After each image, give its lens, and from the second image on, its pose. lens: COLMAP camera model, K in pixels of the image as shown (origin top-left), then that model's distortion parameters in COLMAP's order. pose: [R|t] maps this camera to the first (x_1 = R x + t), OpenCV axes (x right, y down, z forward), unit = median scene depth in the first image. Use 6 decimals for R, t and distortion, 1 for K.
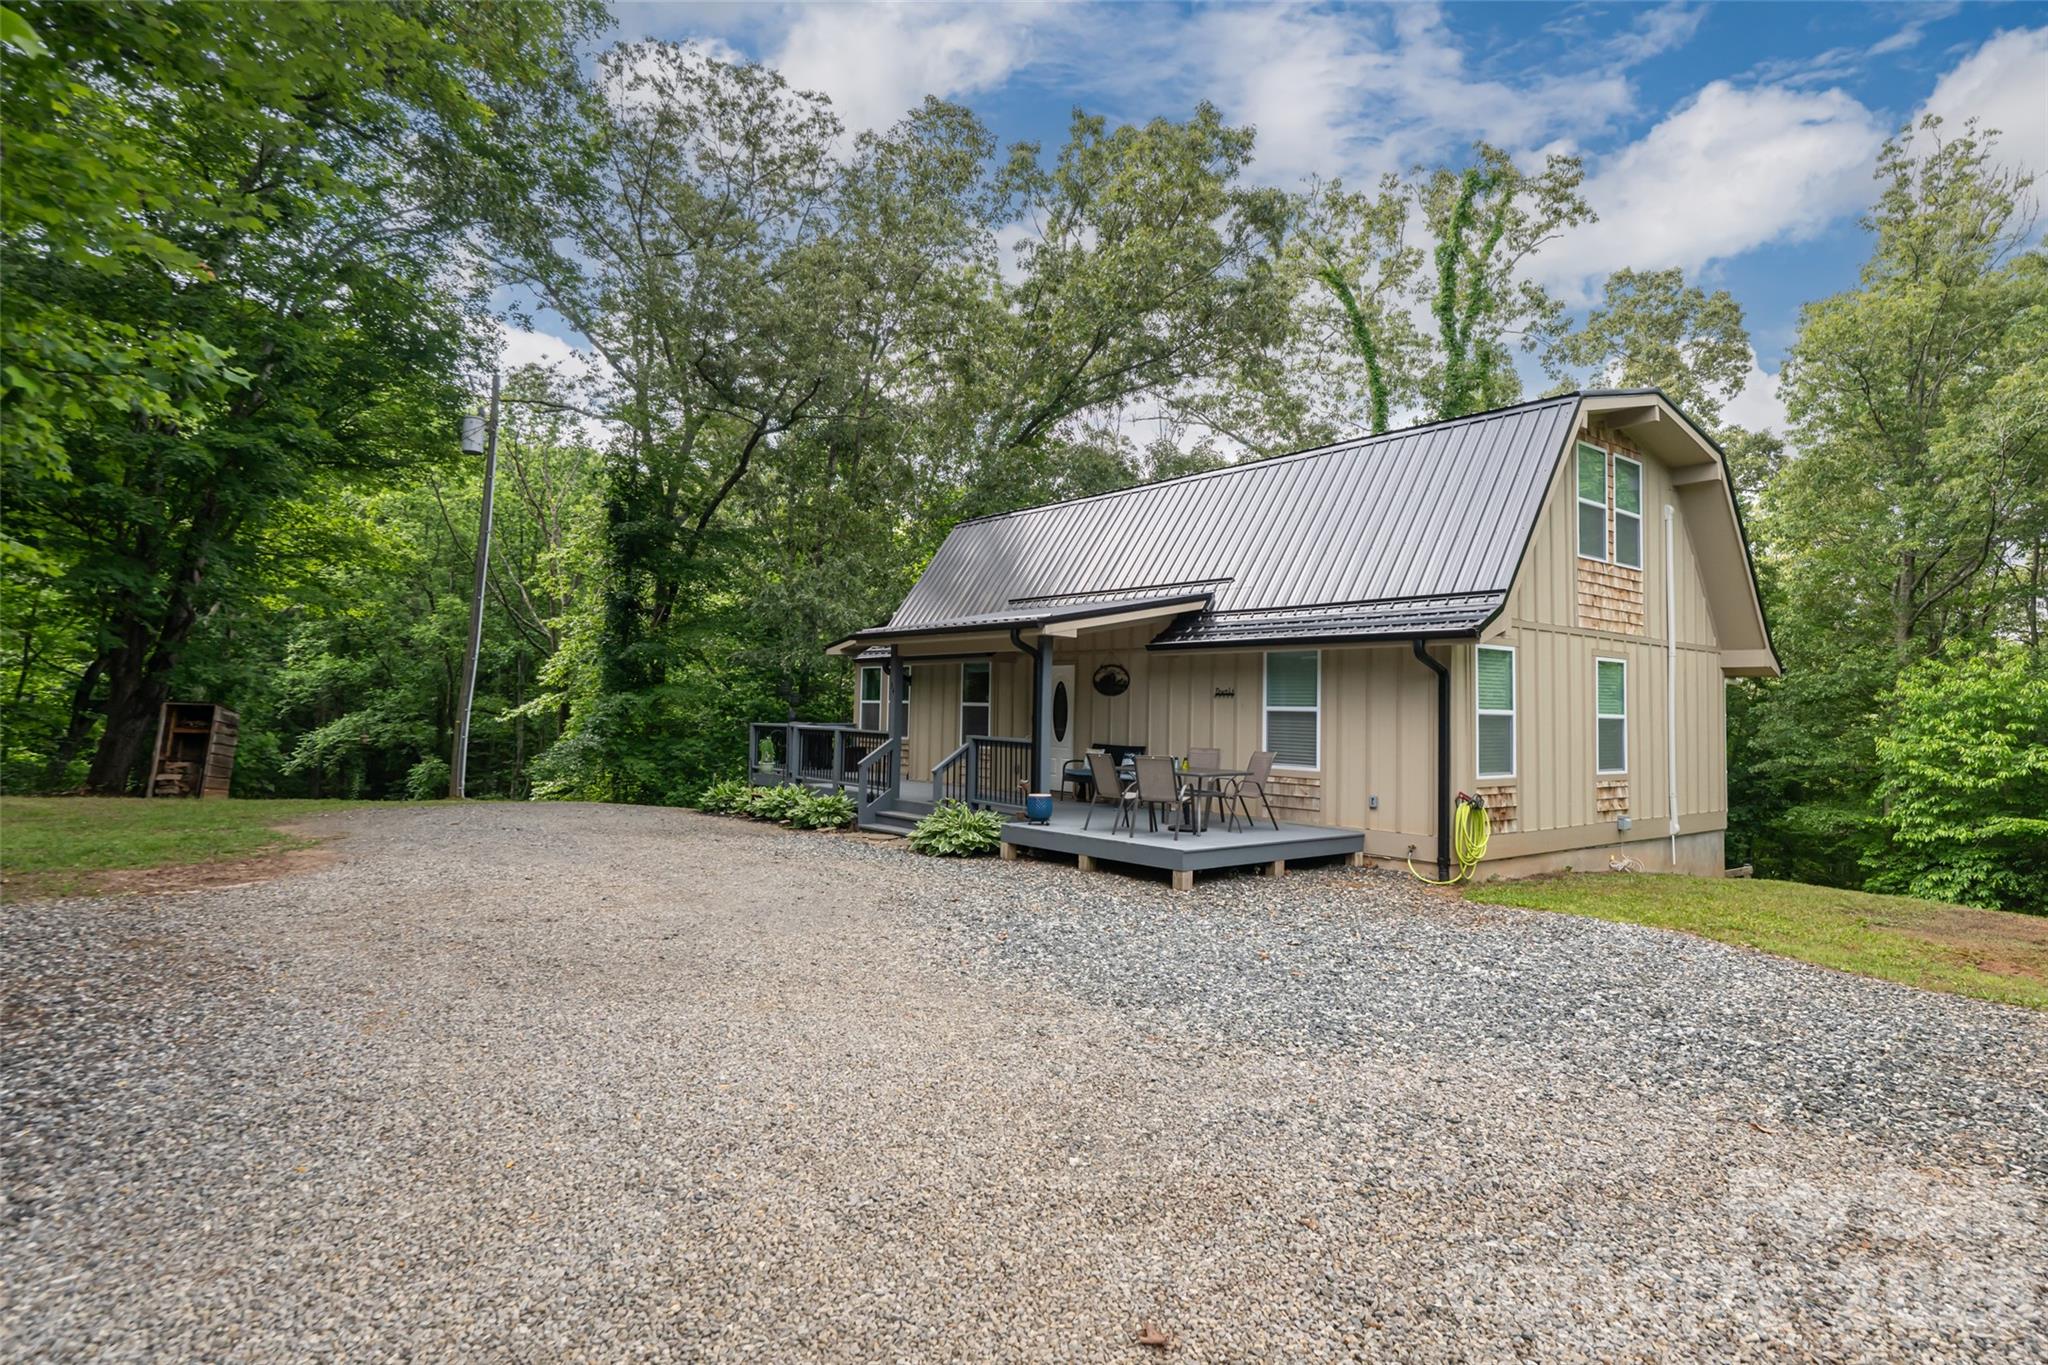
lens RADIAL K [[1058.9, 0, 1024.0], [0, 1058.9, 682.5], [0, 0, 1]] dist [-0.000293, -0.000064]
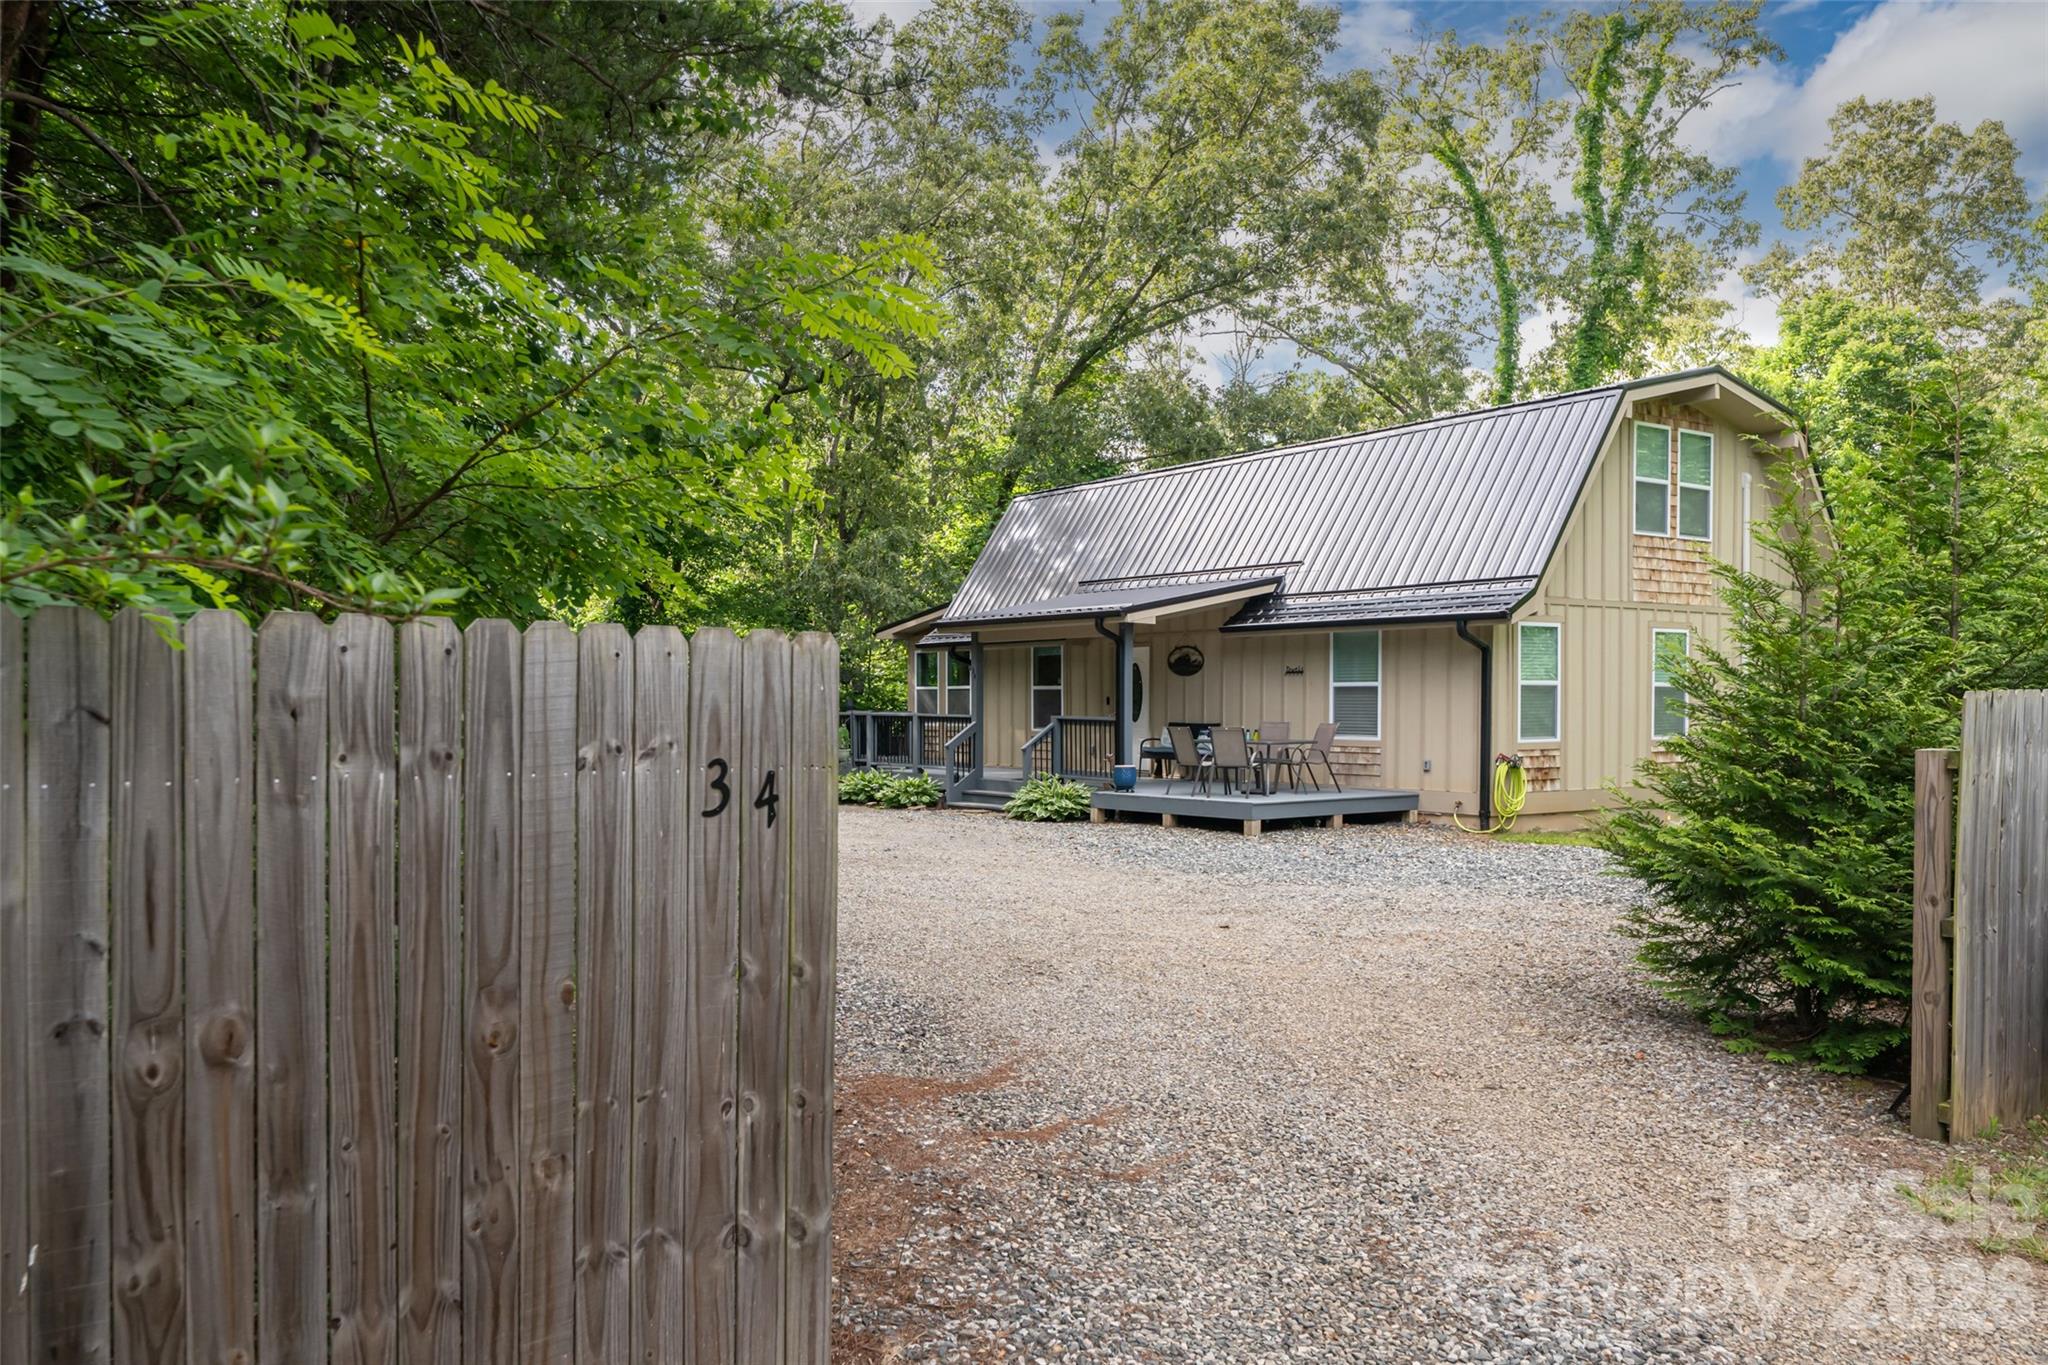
lens RADIAL K [[1445.7, 0, 908.1], [0, 1445.7, 754.9], [0, 0, 1]] dist [-0.002667, 0.008222]
pose [[0.994959, -0.018279, -0.098598, -0.054460], [0.024575, 0.997710, 0.063021, -0.006843], [0.097221, -0.065126, 0.993130, -0.475505]]
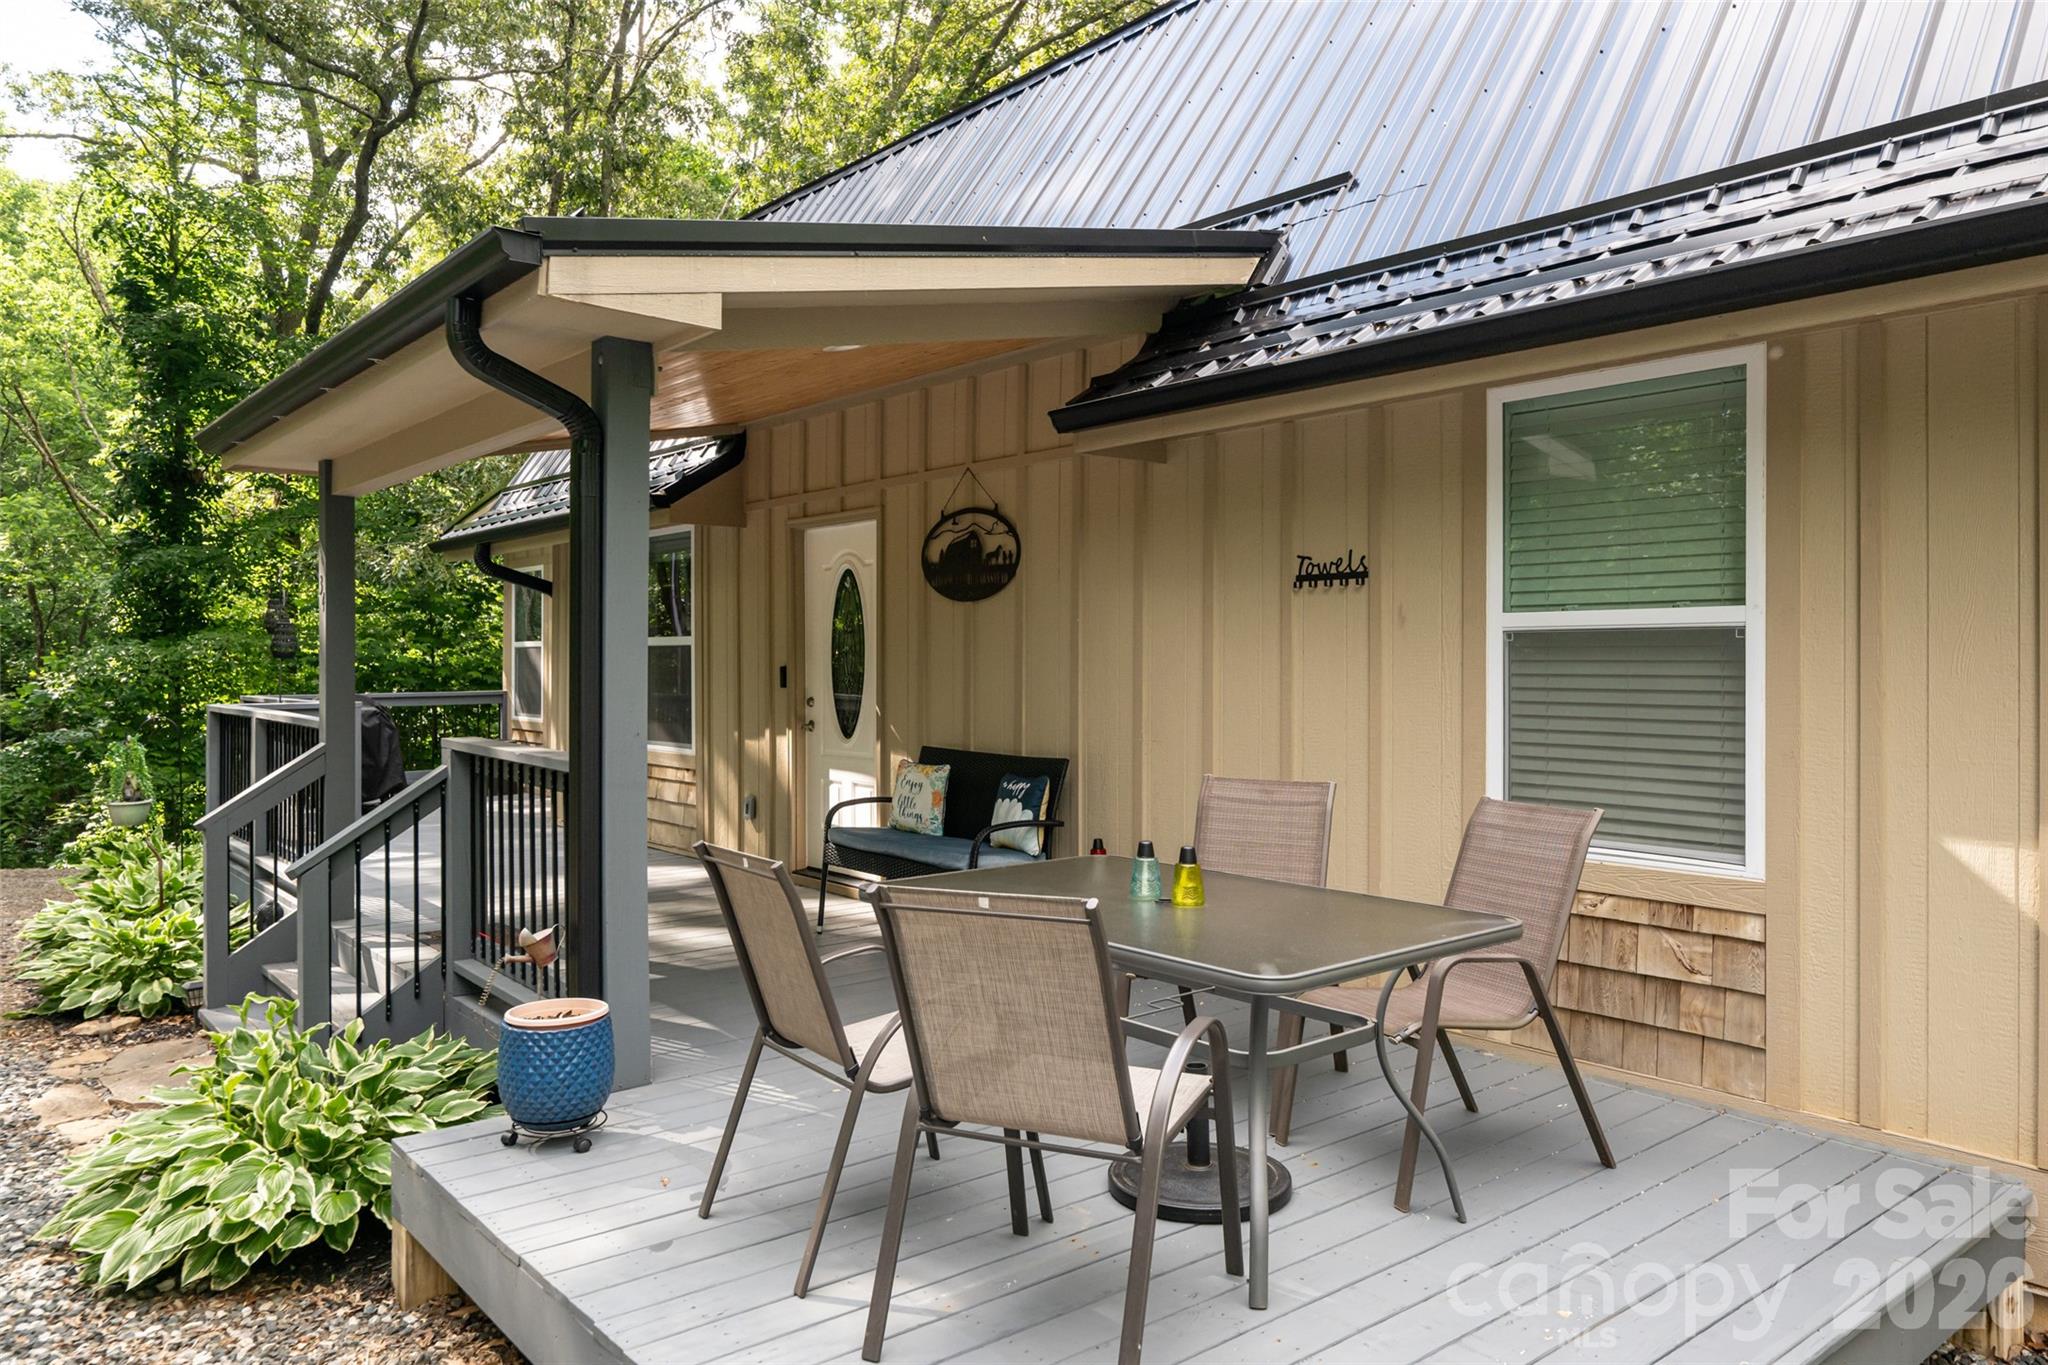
lens RADIAL K [[1398.5, 0, 1024.0], [0, 1398.5, 682.5], [0, 0, 1]] dist [0.000716, 0.000910]
pose [[0.999659, -0.020152, 0.016605, 0.098015], [0.019440, 0.998930, 0.041962, 0.021258], [-0.017433, -0.041625, 0.998981, 0.606827]]
